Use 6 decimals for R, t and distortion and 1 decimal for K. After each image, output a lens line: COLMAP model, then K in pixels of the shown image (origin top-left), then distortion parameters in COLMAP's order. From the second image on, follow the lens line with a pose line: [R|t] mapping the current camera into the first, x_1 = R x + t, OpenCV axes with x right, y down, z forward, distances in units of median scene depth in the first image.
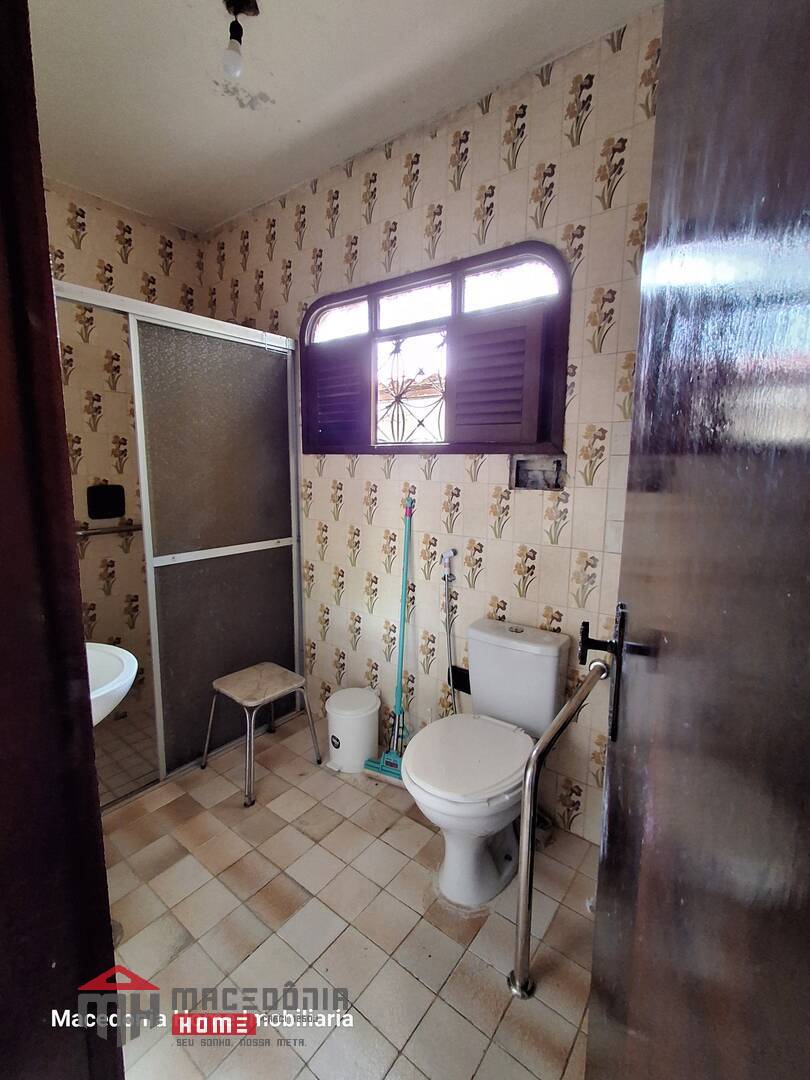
lens RADIAL K [[492.3, 0, 404.2], [0, 492.3, 536.0], [0, 0, 1]] dist [-0.005144, -0.000439]
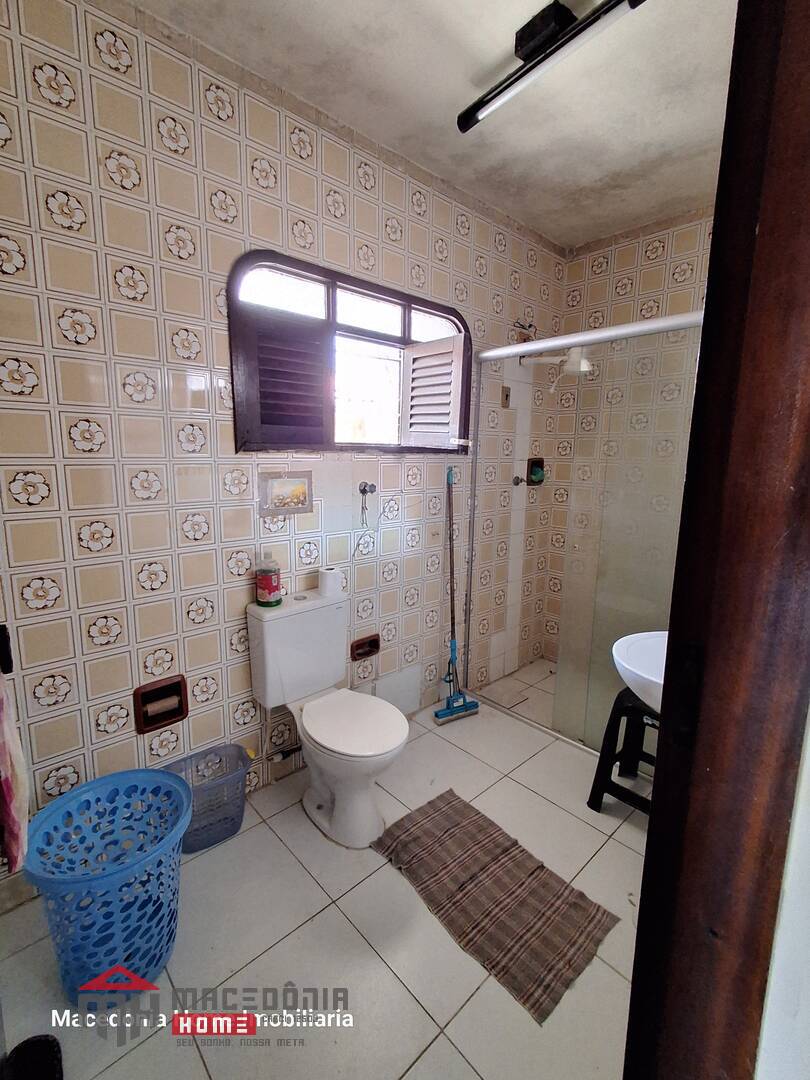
lens RADIAL K [[492.3, 0, 404.6], [0, 492.3, 538.8], [0, 0, 1]] dist [-0.005144, -0.000439]
pose [[0.180321, -0.176991, 0.967553, -1.024154], [0.137403, 0.978565, 0.153398, -0.139672], [-0.973963, 0.105284, 0.200775, 0.731329]]
